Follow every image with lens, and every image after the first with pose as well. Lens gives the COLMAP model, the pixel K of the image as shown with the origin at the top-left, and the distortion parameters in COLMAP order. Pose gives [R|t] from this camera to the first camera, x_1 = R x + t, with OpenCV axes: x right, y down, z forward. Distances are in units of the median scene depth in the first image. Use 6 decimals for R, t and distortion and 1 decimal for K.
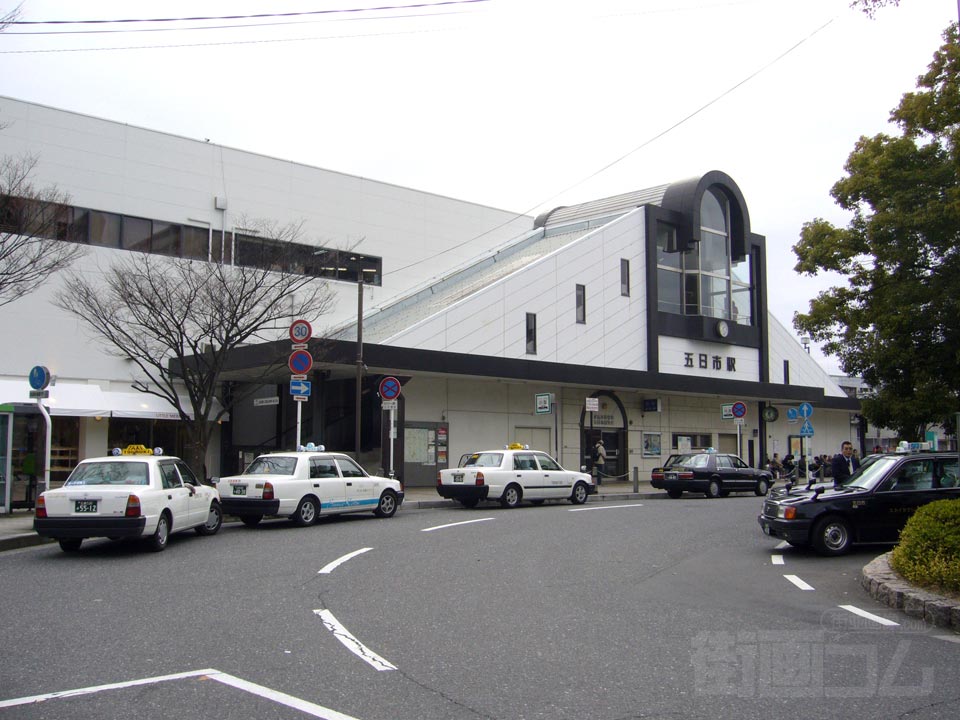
lens RADIAL K [[1044.7, 0, 484.1], [0, 1044.7, 359.1], [0, 0, 1]] dist [-0.034173, 0.000000]
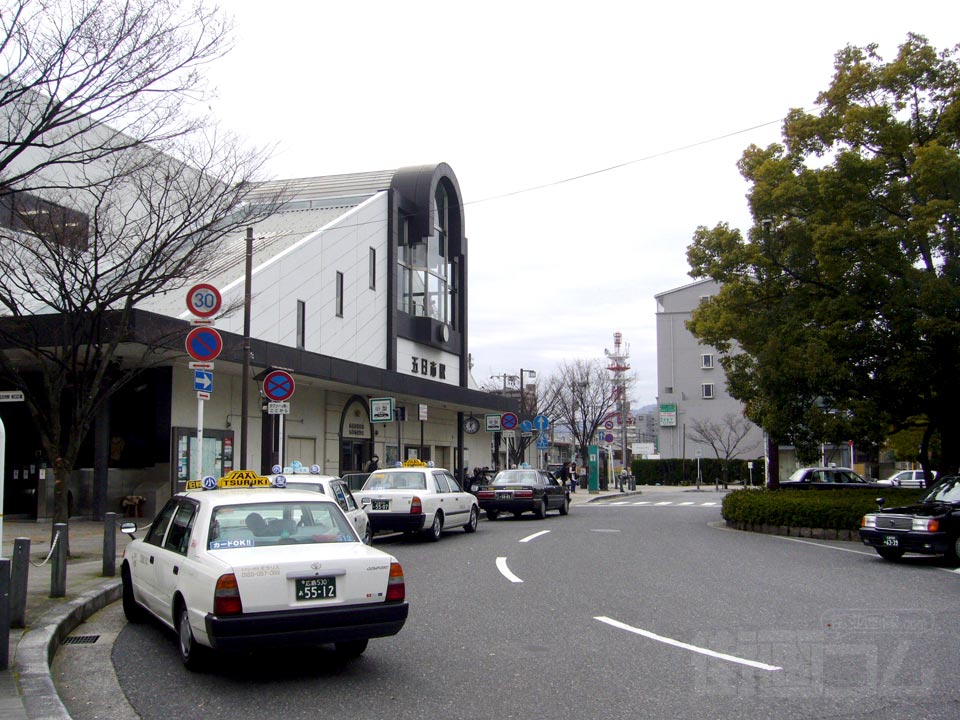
lens RADIAL K [[1044.7, 0, 478.5], [0, 1044.7, 359.6], [0, 0, 1]] dist [-0.034173, 0.000000]
pose [[0.868853, 0.047357, 0.492800, -0.239627], [-0.043973, 0.998862, -0.018461, 0.012090], [-0.493113, -0.005631, 0.869947, 0.200944]]
